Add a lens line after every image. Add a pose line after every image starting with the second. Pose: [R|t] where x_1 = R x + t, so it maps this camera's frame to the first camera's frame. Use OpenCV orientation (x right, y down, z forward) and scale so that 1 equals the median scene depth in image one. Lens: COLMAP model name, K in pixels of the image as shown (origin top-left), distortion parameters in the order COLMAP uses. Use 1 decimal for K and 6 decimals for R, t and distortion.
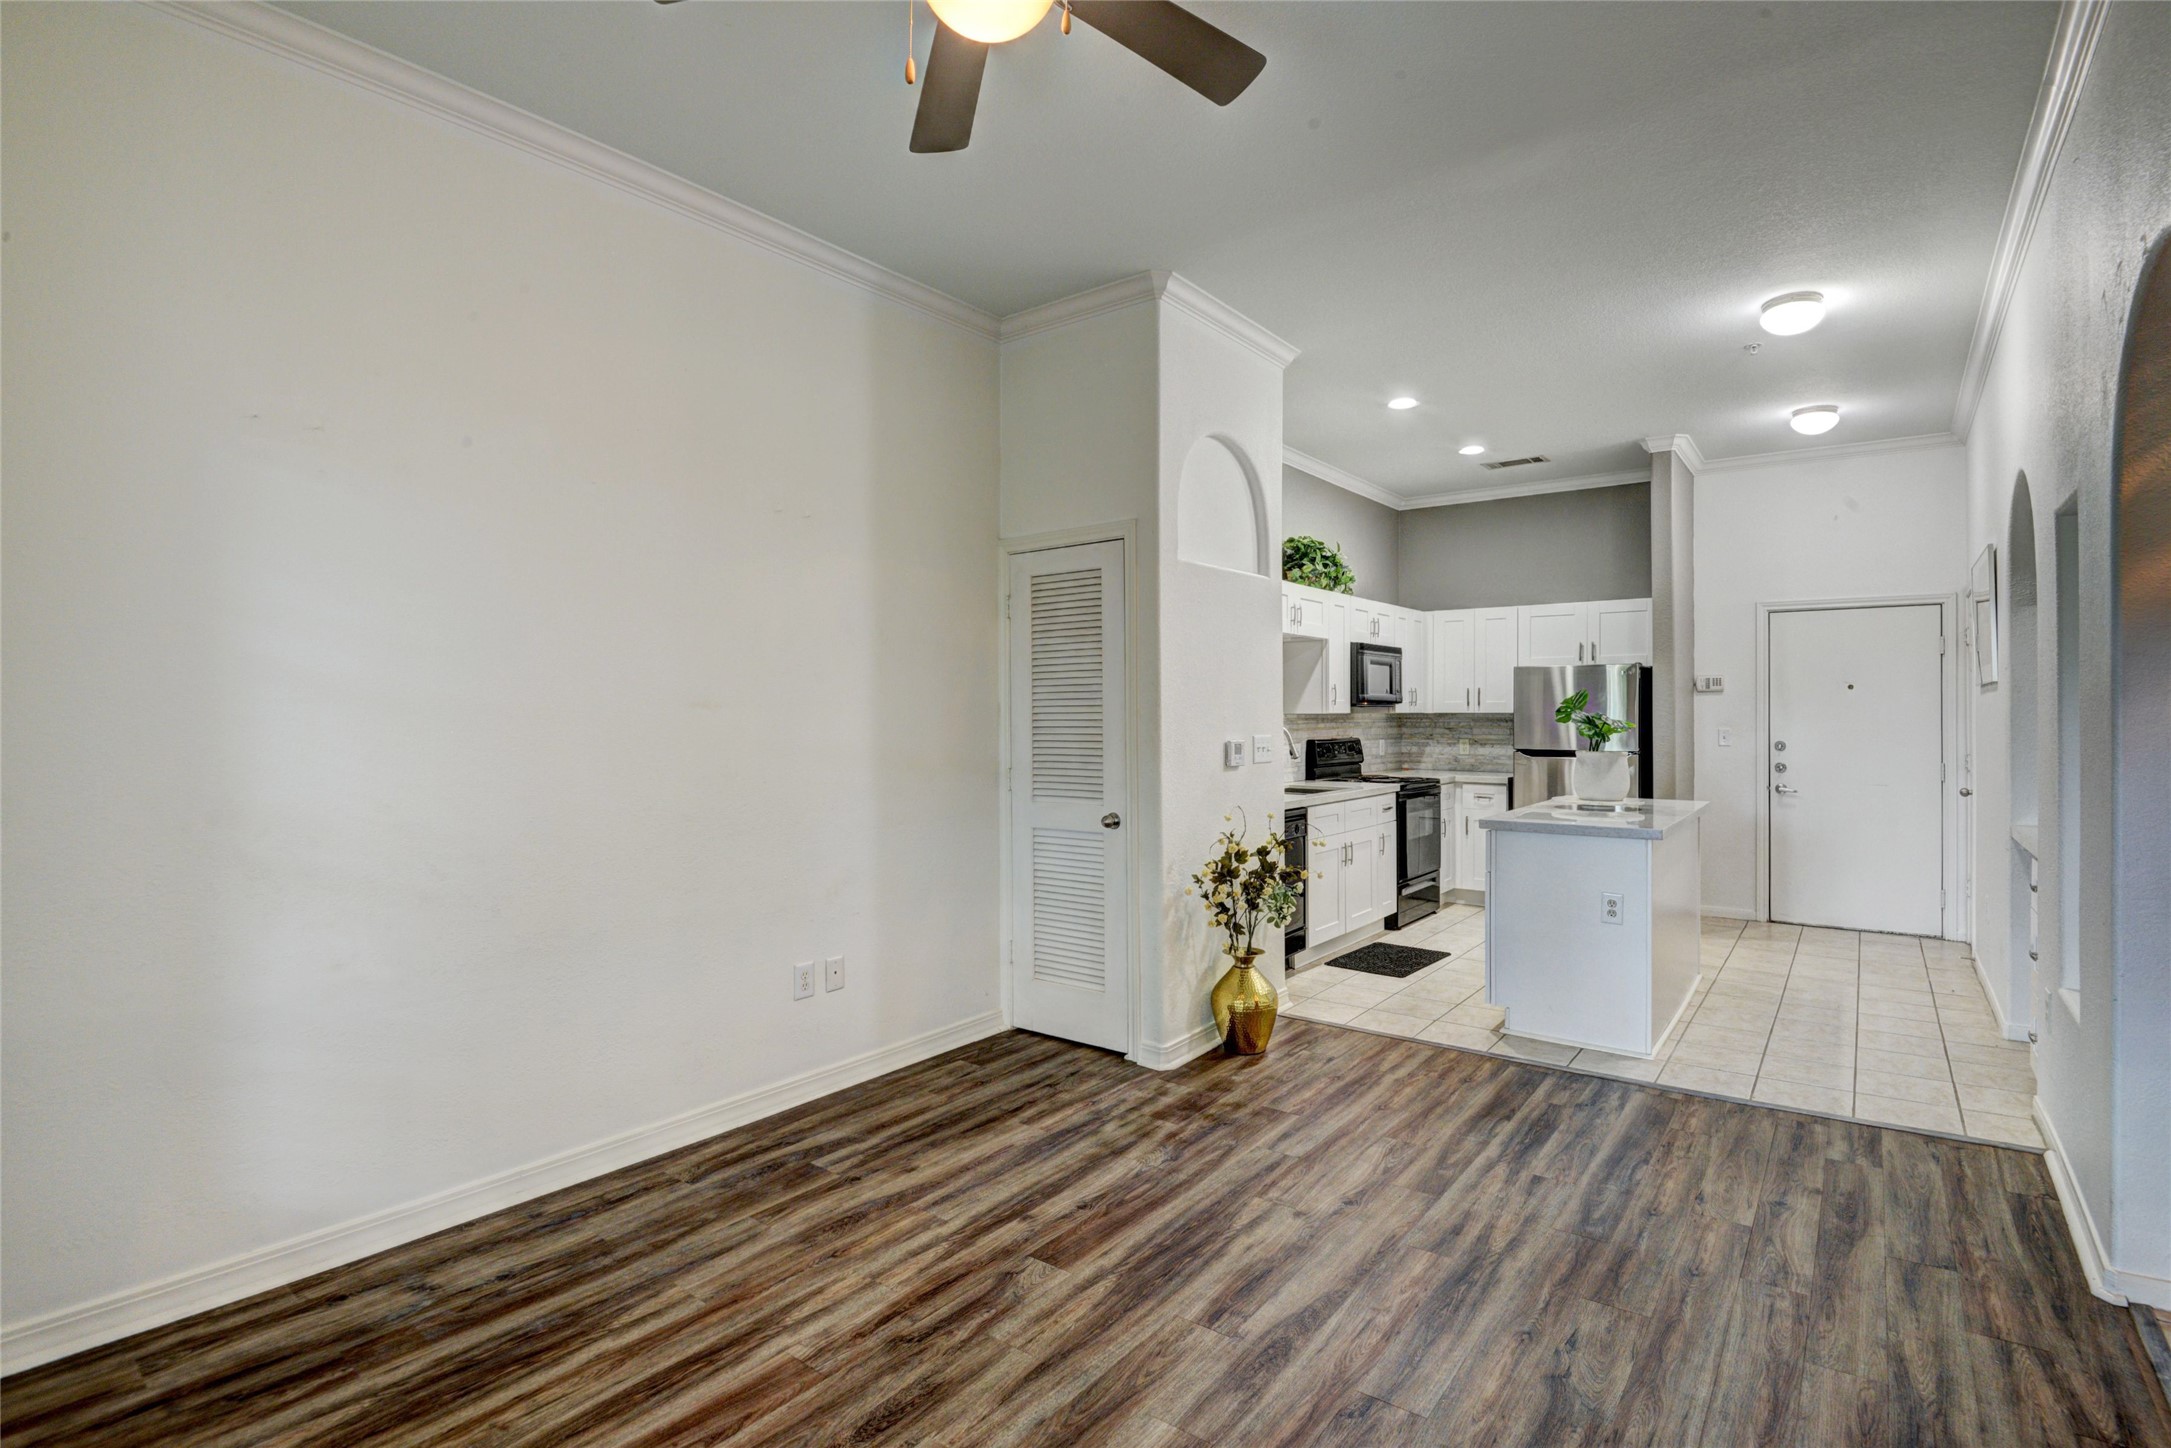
lens RADIAL K [[1036.0, 0, 1117.2], [0, 1036.0, 720.0], [0, 0, 1]] dist [0.016975, -0.024069]
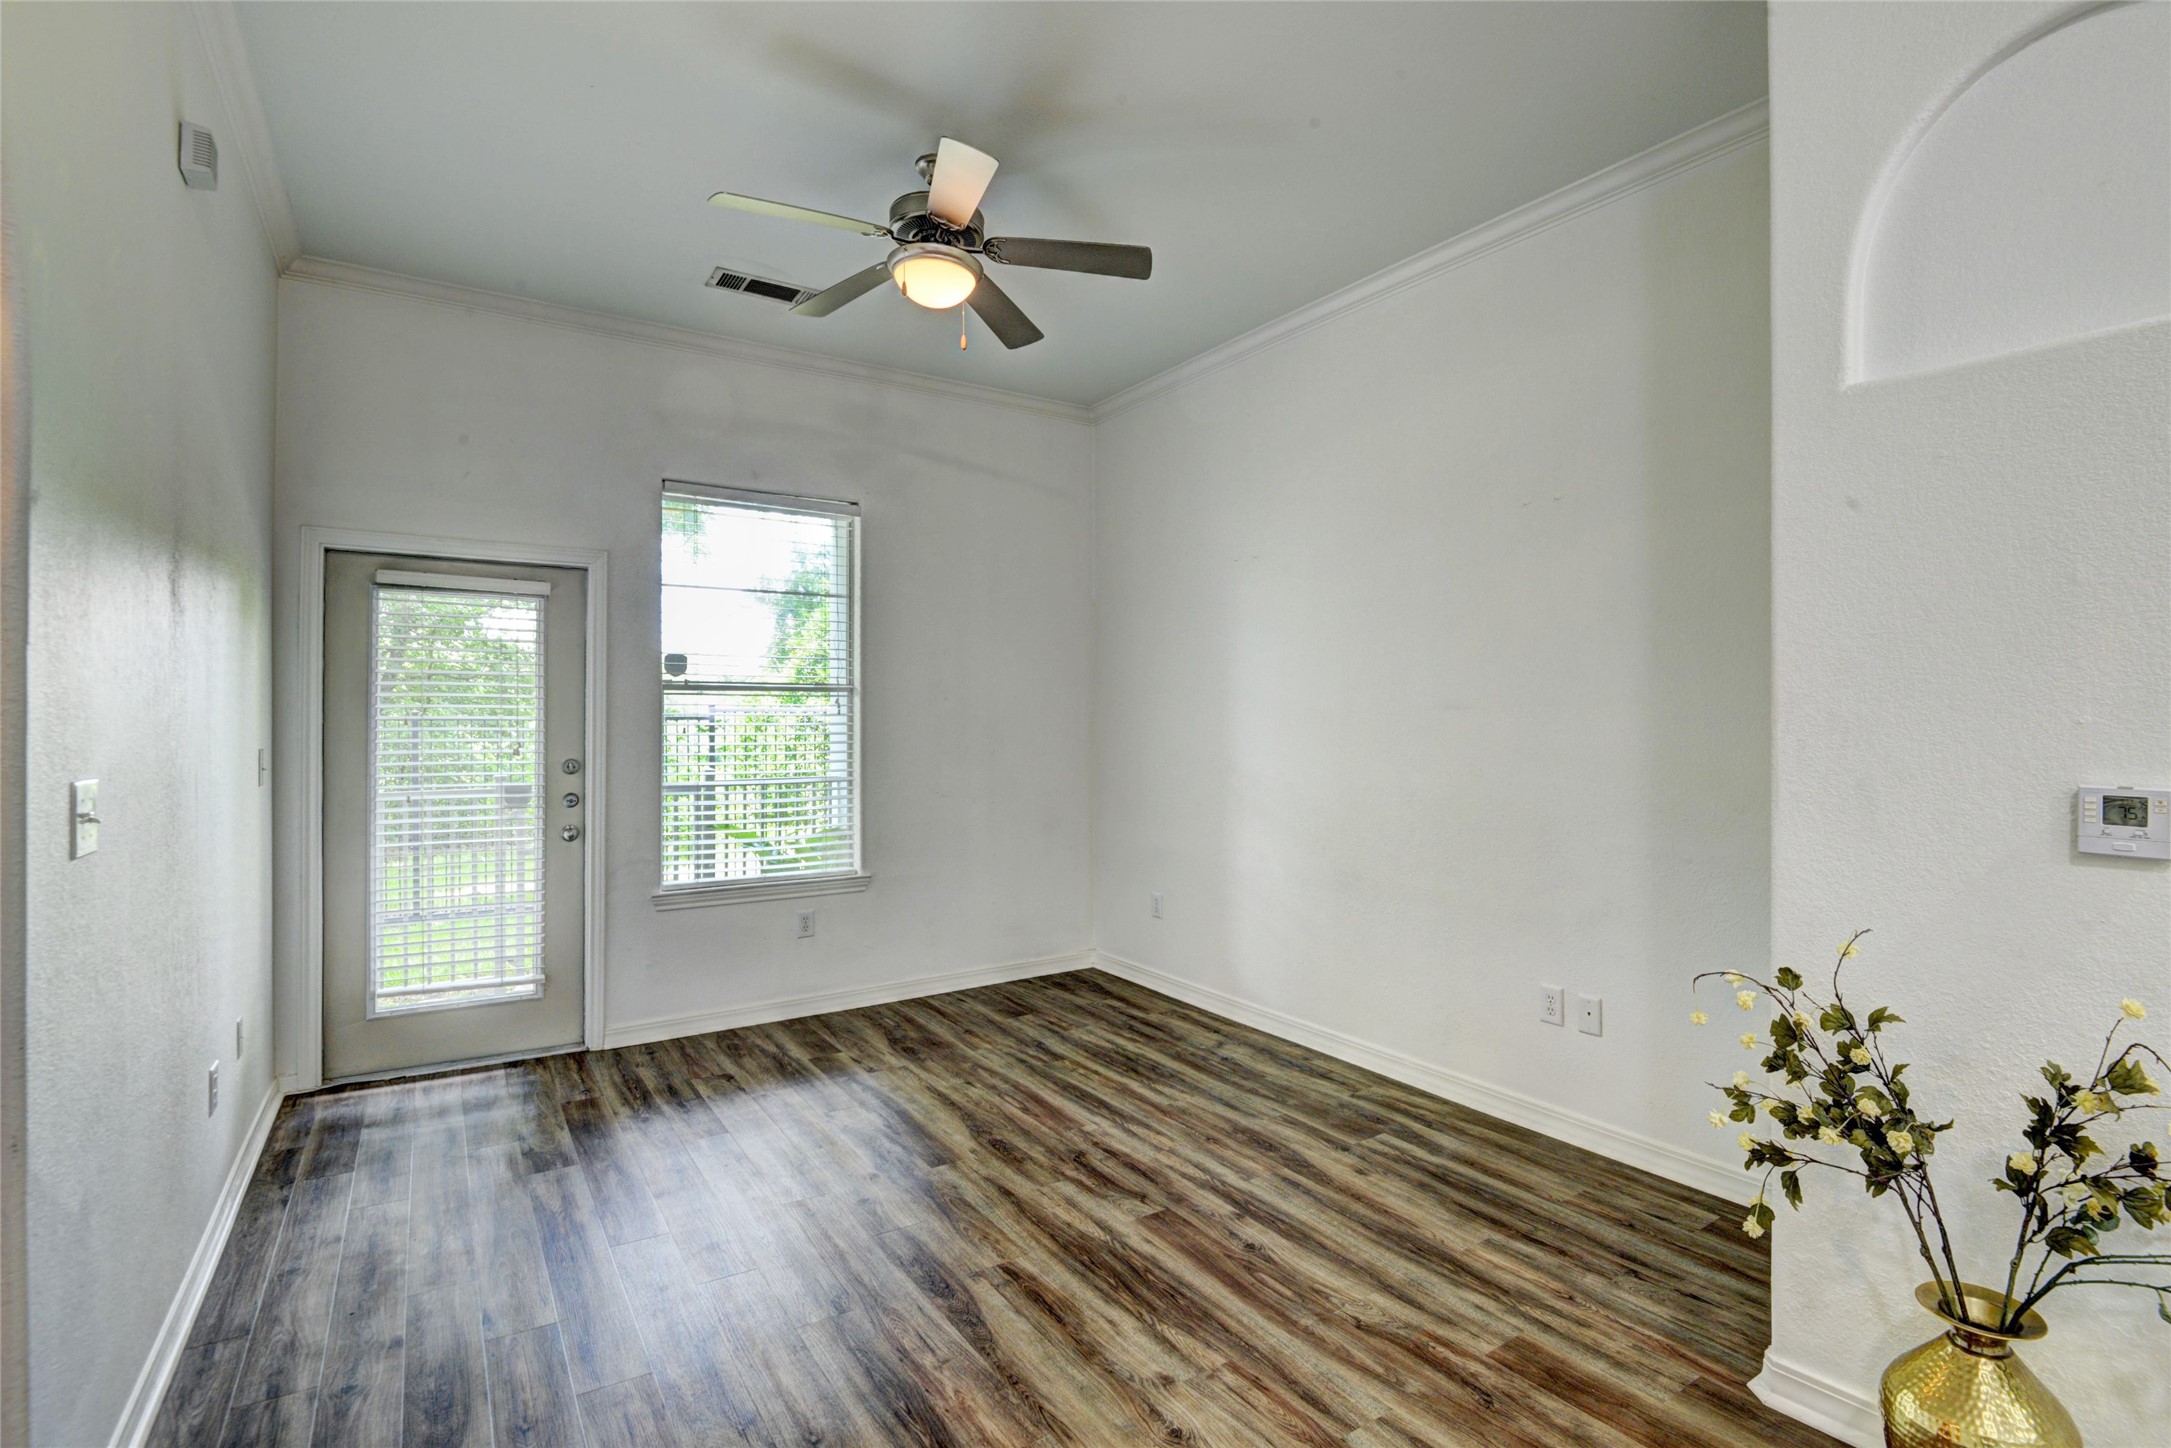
lens RADIAL K [[1036.0, 0, 1117.2], [0, 1036.0, 720.0], [0, 0, 1]] dist [0.016975, -0.024069]
pose [[-0.339654, -0.003753, -0.940543, 0.801165], [0.001664, 0.999988, -0.004591, 0.004498], [0.940549, -0.003124, -0.339644, 1.098830]]
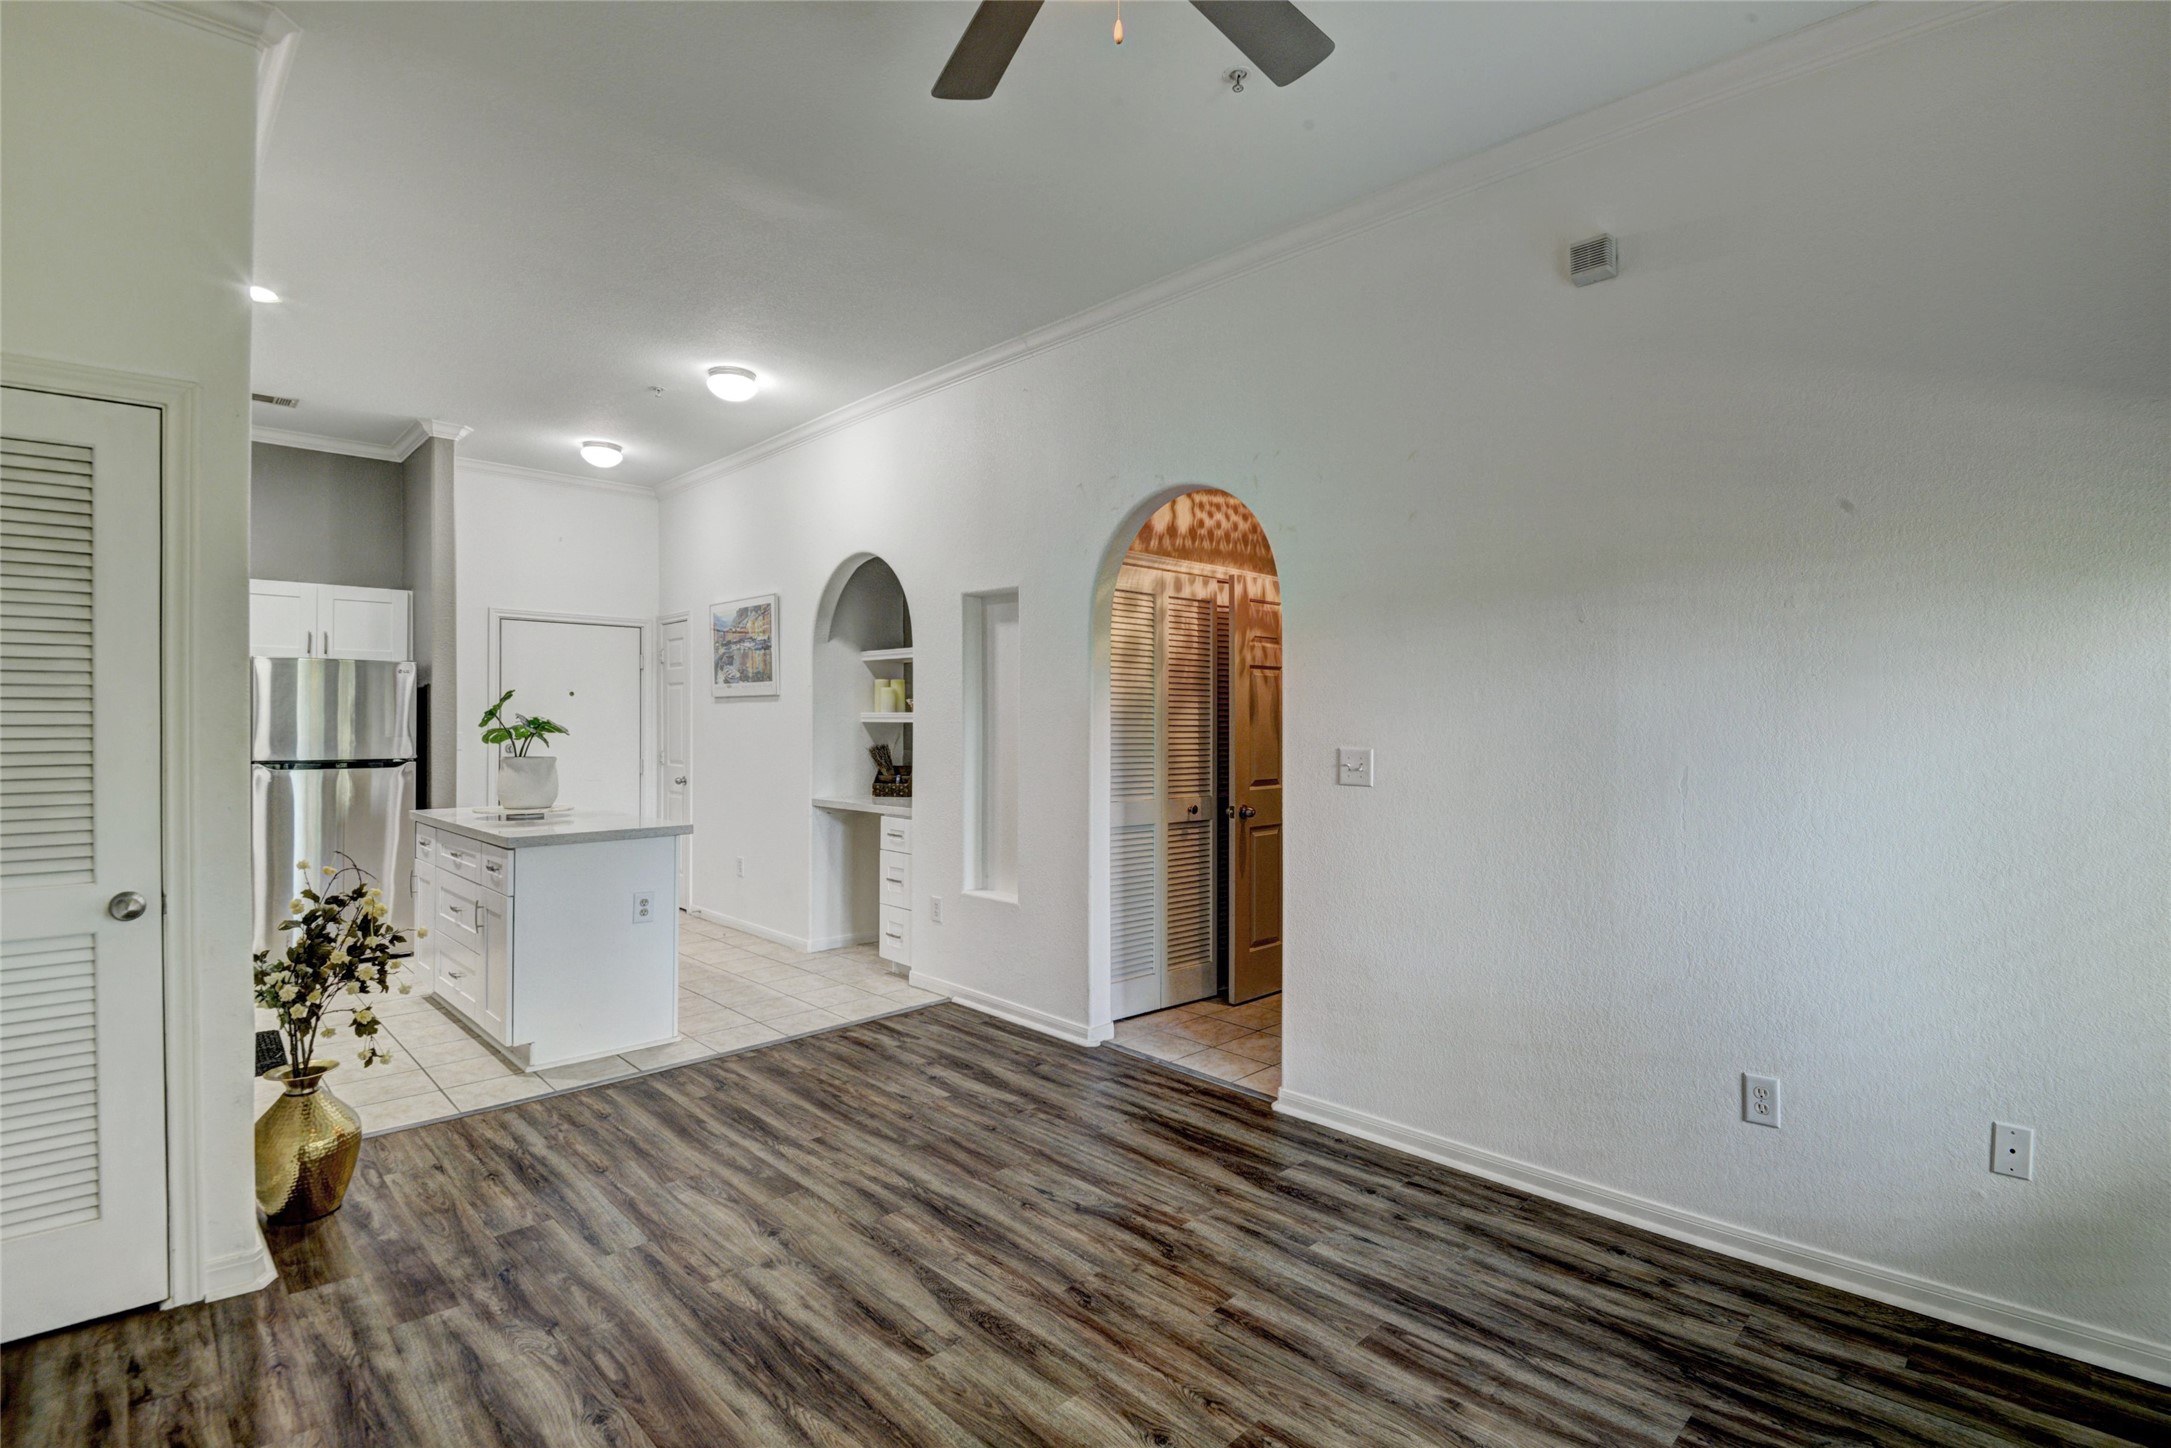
lens RADIAL K [[1036.0, 0, 1117.2], [0, 1036.0, 720.0], [0, 0, 1]] dist [0.016975, -0.024069]
pose [[0.155370, 0.002507, 0.987853, -0.611804], [0.002413, 0.999993, -0.002918, 0.000597], [-0.987853, 0.002837, 0.155363, 0.498383]]
